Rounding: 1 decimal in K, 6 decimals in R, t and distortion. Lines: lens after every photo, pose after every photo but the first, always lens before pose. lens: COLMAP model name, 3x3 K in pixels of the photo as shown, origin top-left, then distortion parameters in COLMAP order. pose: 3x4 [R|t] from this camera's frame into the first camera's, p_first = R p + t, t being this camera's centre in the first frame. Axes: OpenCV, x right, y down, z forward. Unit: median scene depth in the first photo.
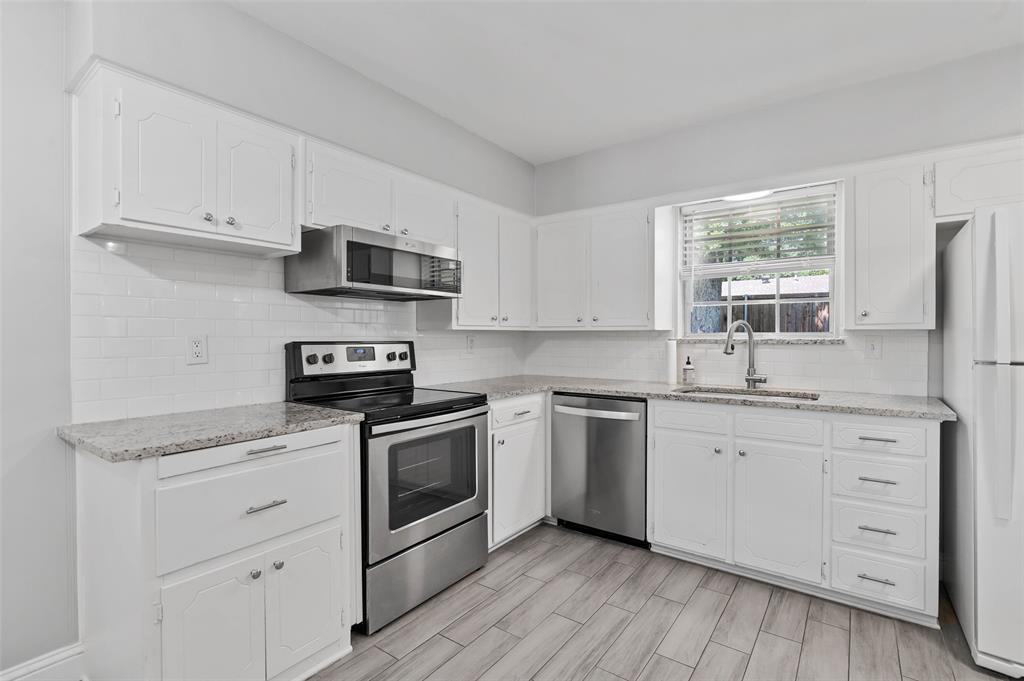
lens RADIAL K [[472.2, 0, 515.0], [0, 472.2, 337.3], [0, 0, 1]] dist [-0.006524, 0.001416]
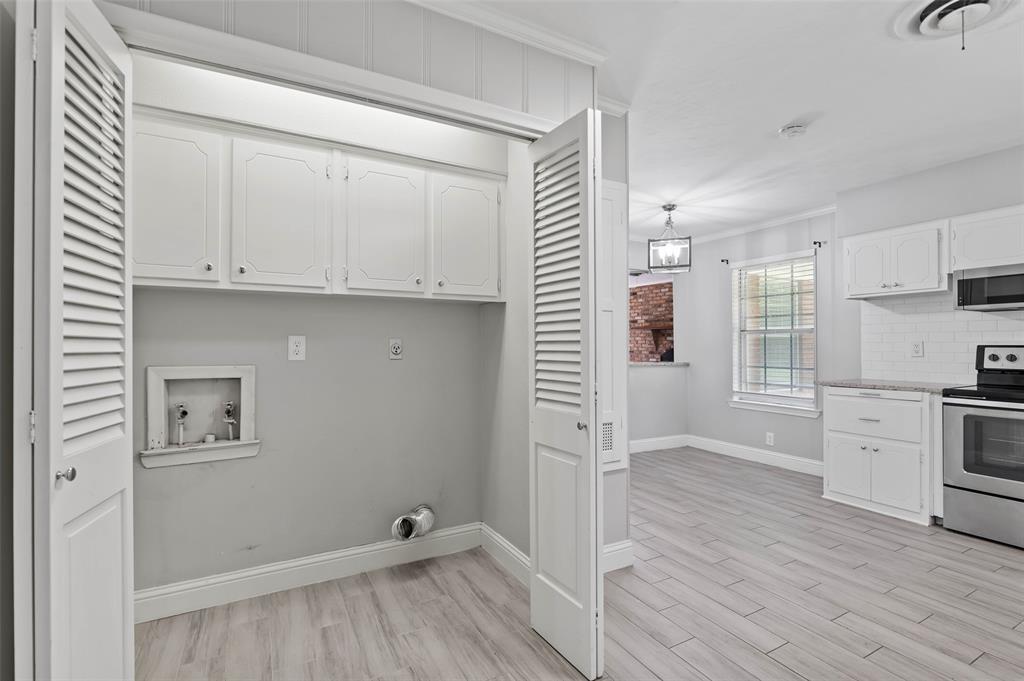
lens RADIAL K [[472.2, 0, 507.6], [0, 472.2, 342.1], [0, 0, 1]] dist [-0.006524, 0.001416]
pose [[-0.435703, -0.006084, -0.900070, 1.459311], [-0.000359, 0.999978, -0.006586, 0.009425], [0.900090, -0.002547, -0.435696, 0.293920]]
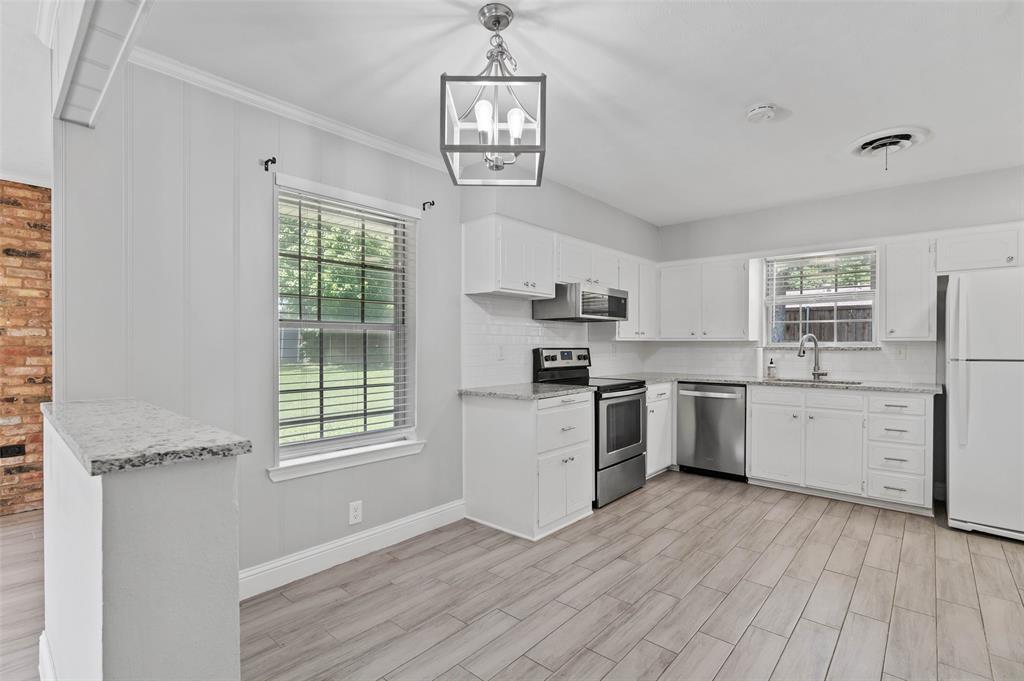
lens RADIAL K [[472.2, 0, 518.4], [0, 472.2, 347.7], [0, 0, 1]] dist [-0.006524, 0.001416]
pose [[0.996058, 0.001511, -0.088697, -0.378275], [-0.001030, 0.999985, 0.005464, -0.000774], [0.088704, -0.005351, 0.996044, -0.703582]]
